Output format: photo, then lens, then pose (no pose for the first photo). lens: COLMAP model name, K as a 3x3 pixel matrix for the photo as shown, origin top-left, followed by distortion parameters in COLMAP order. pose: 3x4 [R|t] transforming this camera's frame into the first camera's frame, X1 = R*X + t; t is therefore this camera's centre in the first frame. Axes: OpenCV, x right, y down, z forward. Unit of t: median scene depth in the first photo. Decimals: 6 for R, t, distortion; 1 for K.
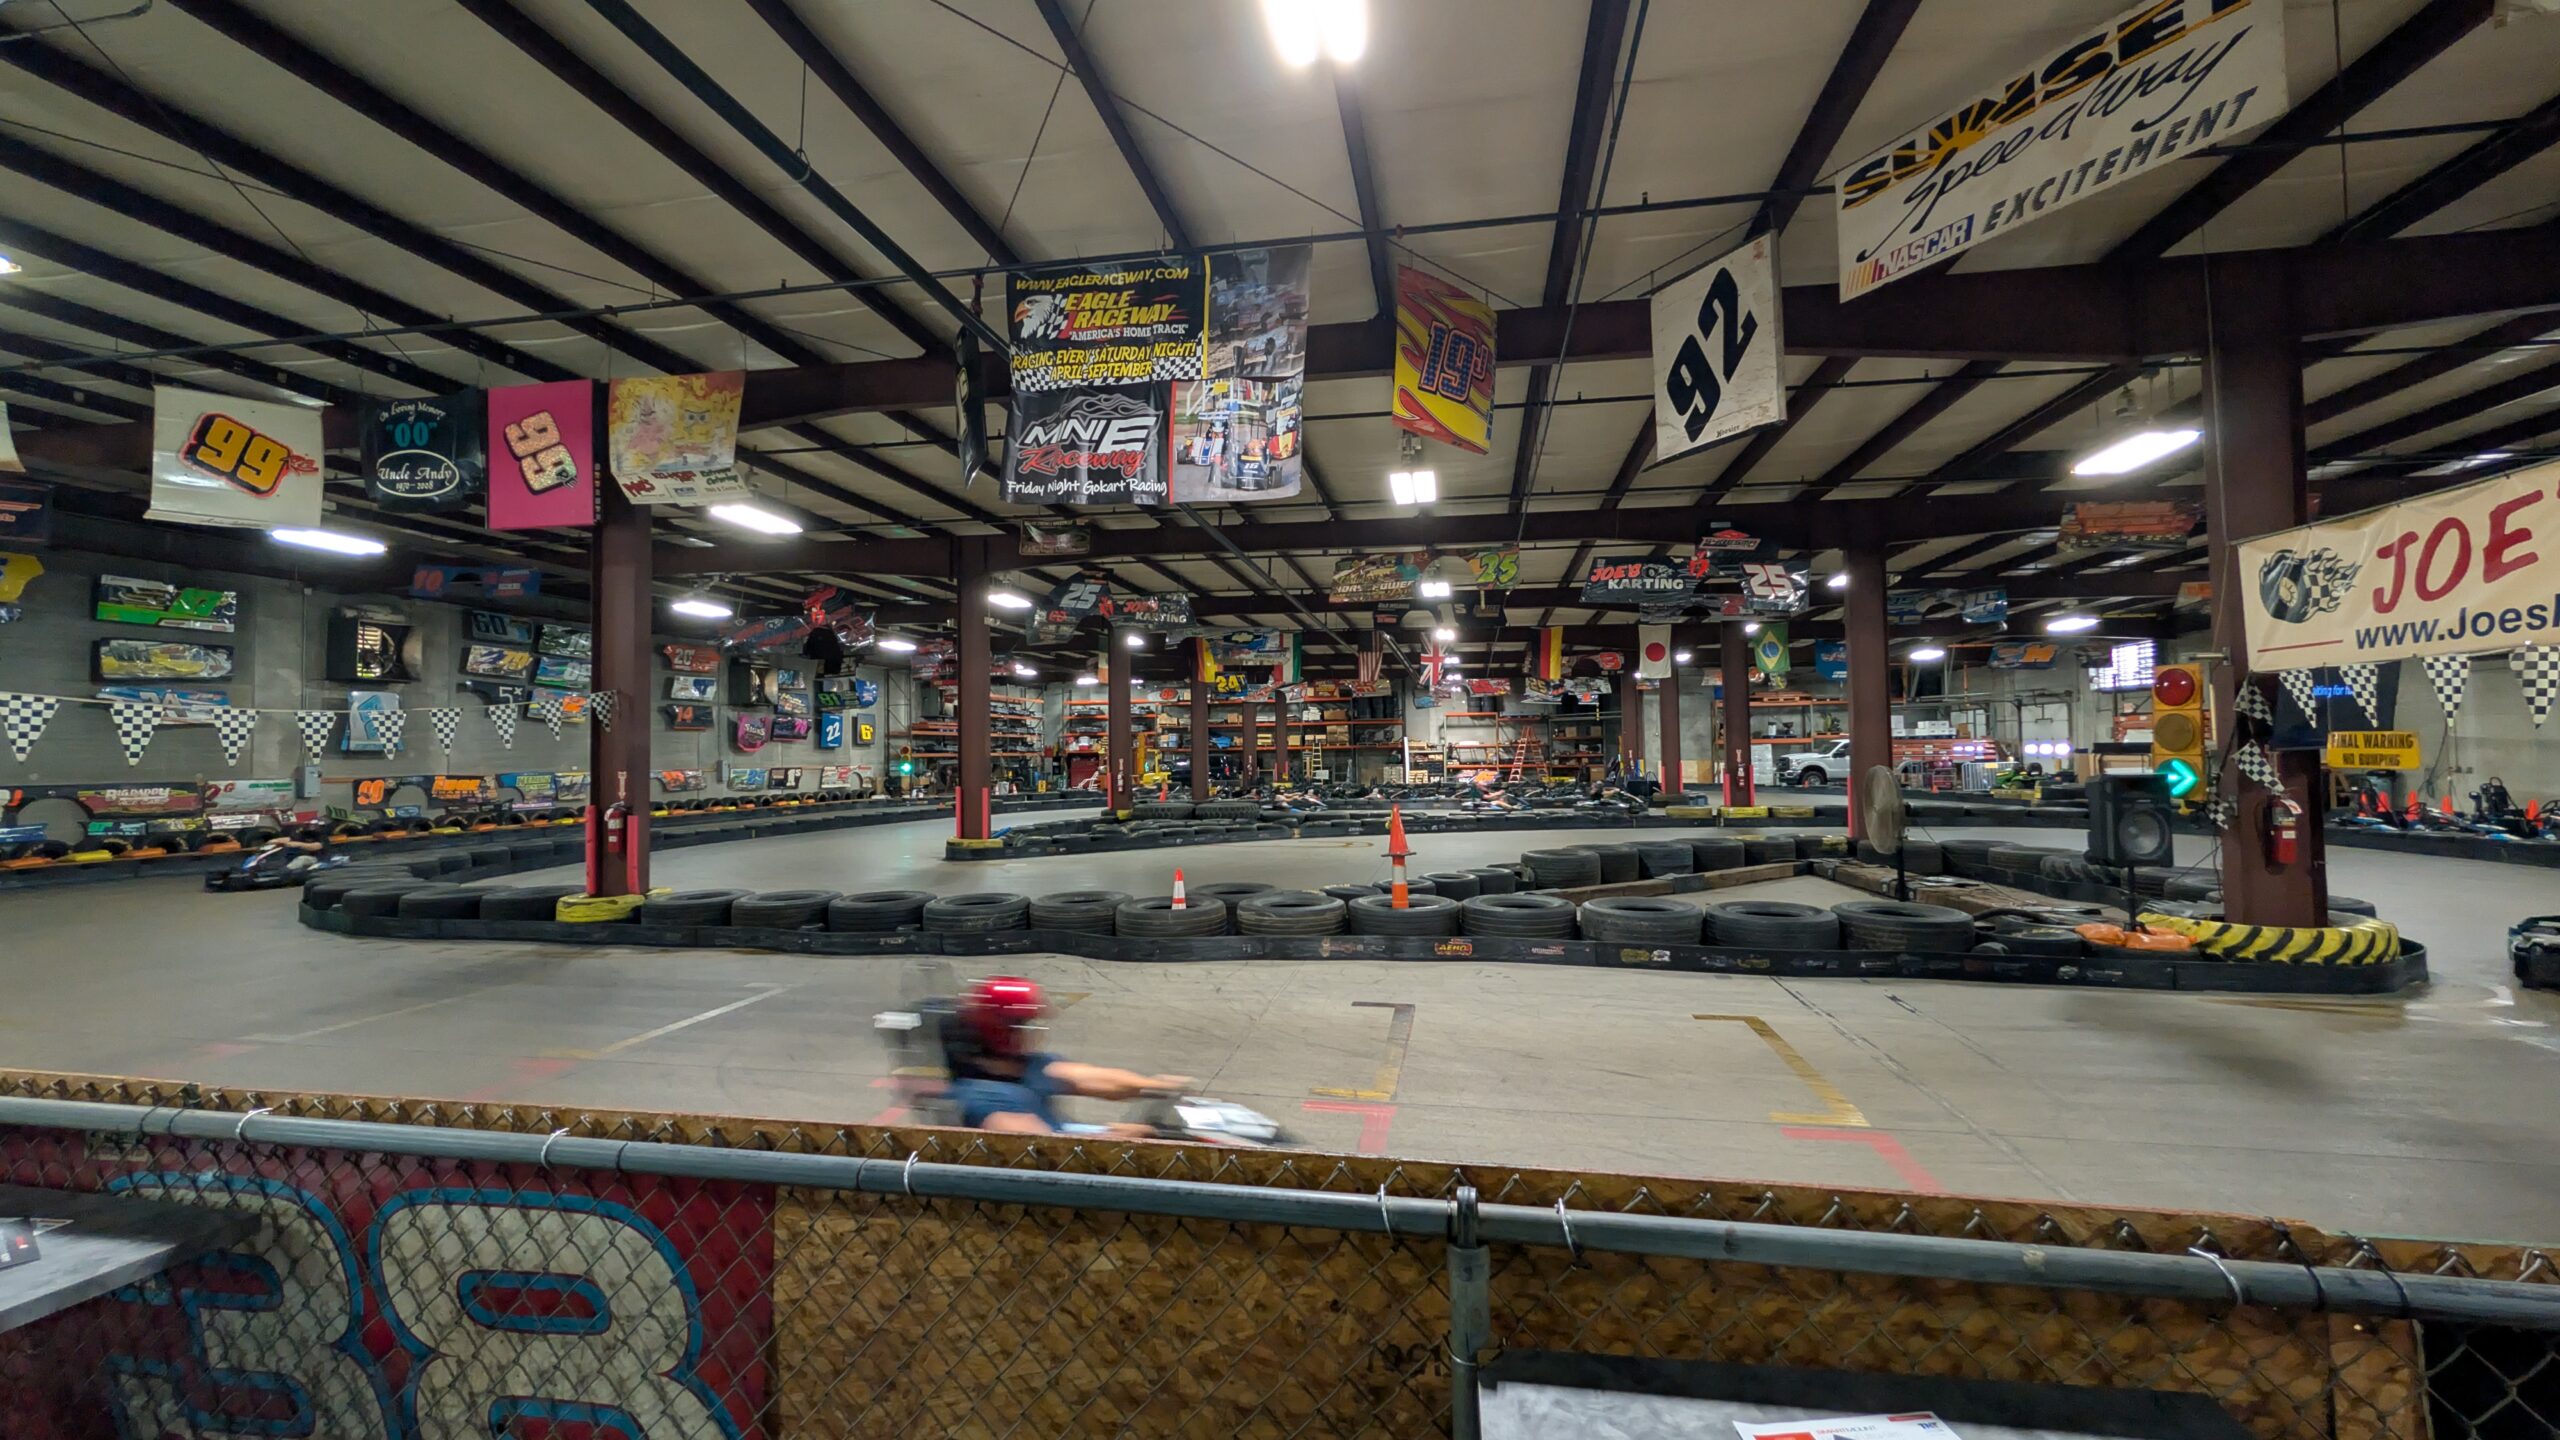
lens RADIAL K [[972.4, 0, 1280.0], [0, 972.4, 720.0], [0, 0, 1]] dist [0.002646, 0.000875]
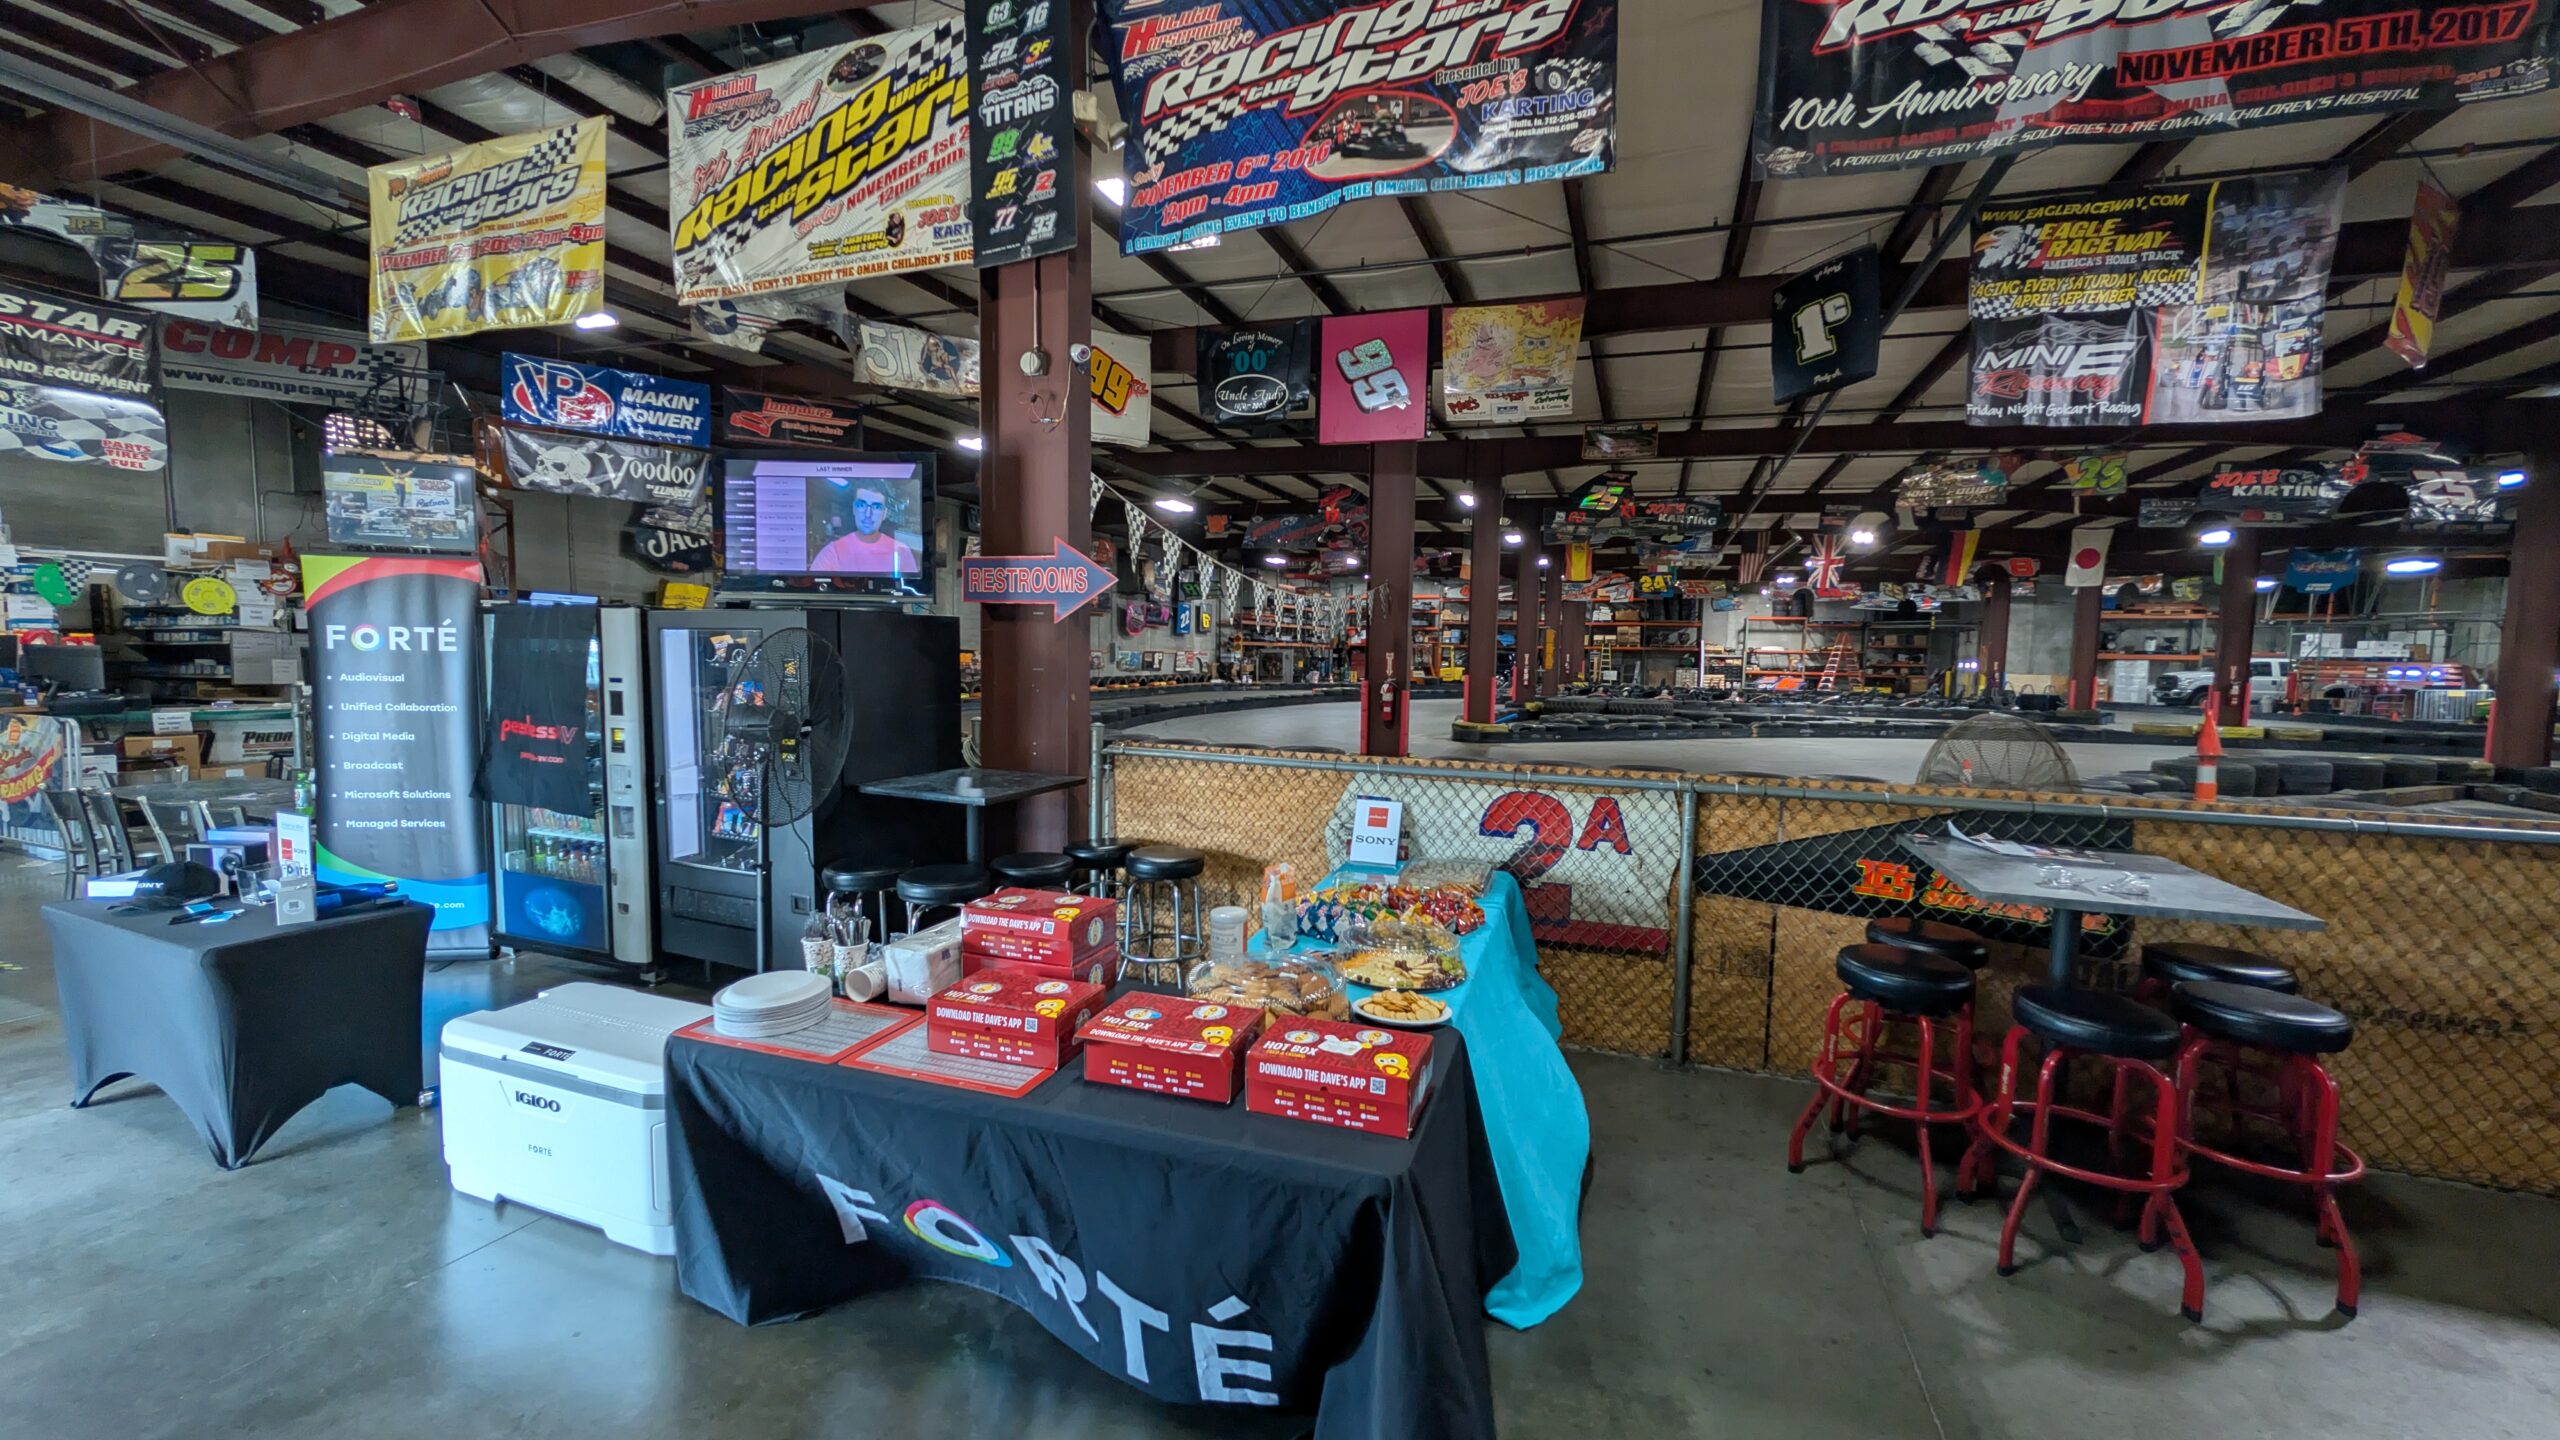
lens RADIAL K [[972.4, 0, 1280.0], [0, 972.4, 720.0], [0, 0, 1]] dist [0.002646, 0.000875]
pose [[0.985870, 0.044504, -0.161492, -0.441220], [-0.026981, 0.993663, 0.109118, 0.006424], [0.165325, -0.103219, 0.980823, -0.131968]]
